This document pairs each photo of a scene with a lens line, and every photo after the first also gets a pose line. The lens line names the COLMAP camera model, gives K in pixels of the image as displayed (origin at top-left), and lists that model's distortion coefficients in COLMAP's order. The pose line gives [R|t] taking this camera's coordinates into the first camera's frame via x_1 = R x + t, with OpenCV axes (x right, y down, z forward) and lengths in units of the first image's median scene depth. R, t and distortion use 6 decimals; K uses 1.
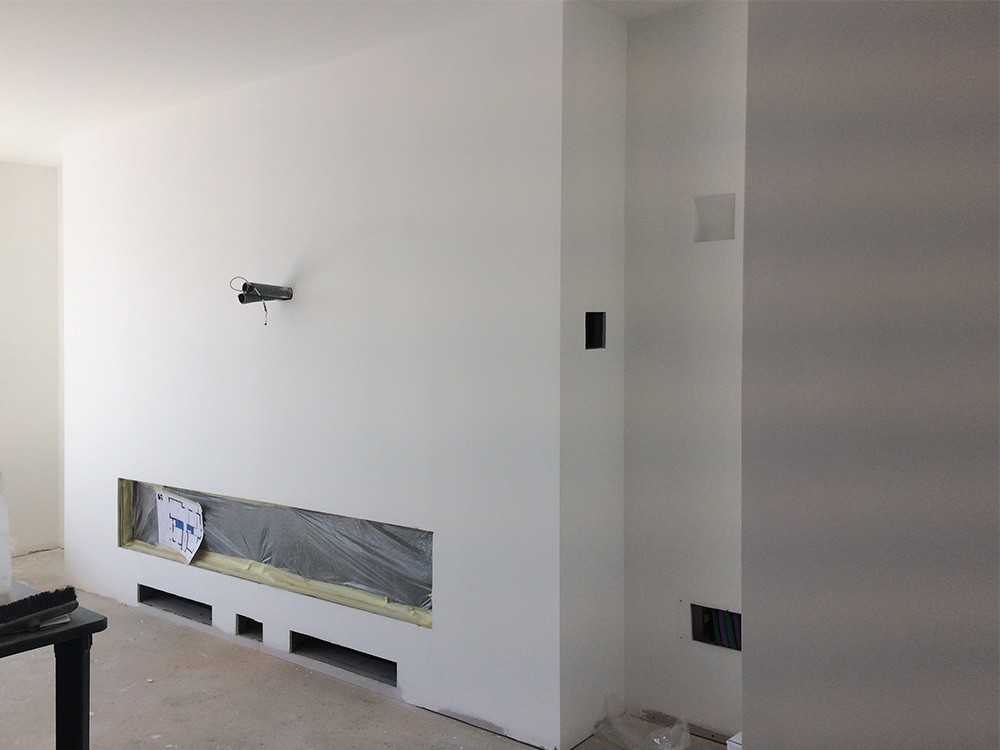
lens RADIAL K [[849.7, 0, 500.2], [0, 849.7, 369.5], [0, 0, 1]] dist [0.002183, -0.000926]
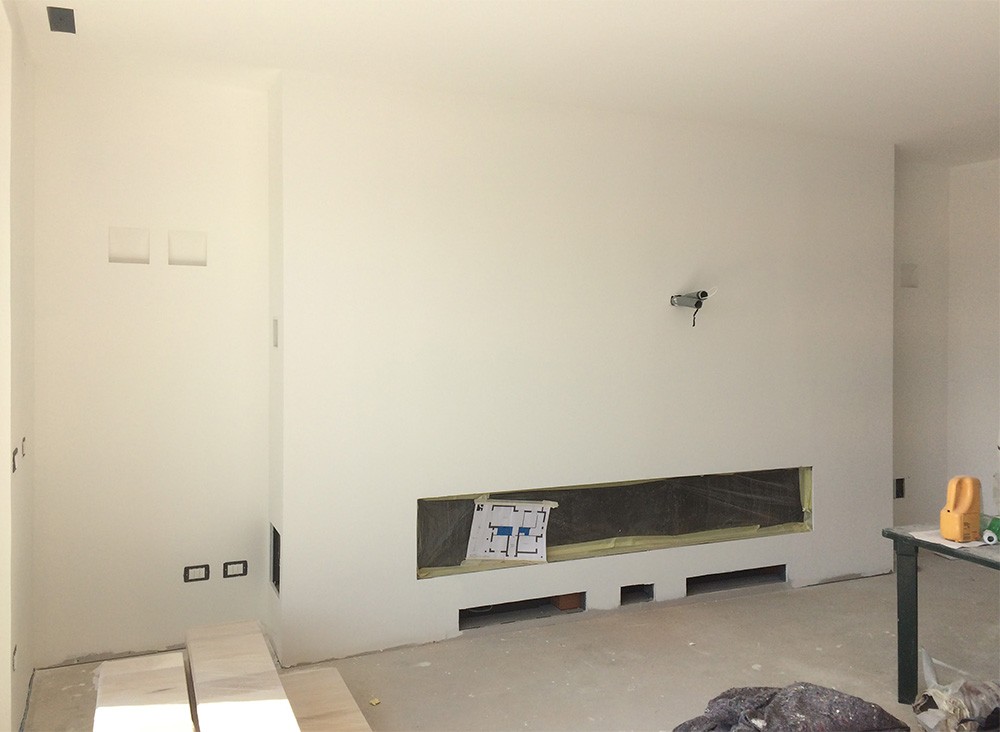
lens RADIAL K [[865.0, 0, 500.7], [0, 865.0, 366.5], [0, 0, 1]] dist [0.006590, 0.002711]
pose [[0.494520, -0.037654, 0.868350, -1.234000], [0.020044, 0.999290, 0.031917, -0.033719], [-0.868935, 0.001622, 0.494923, 0.531108]]
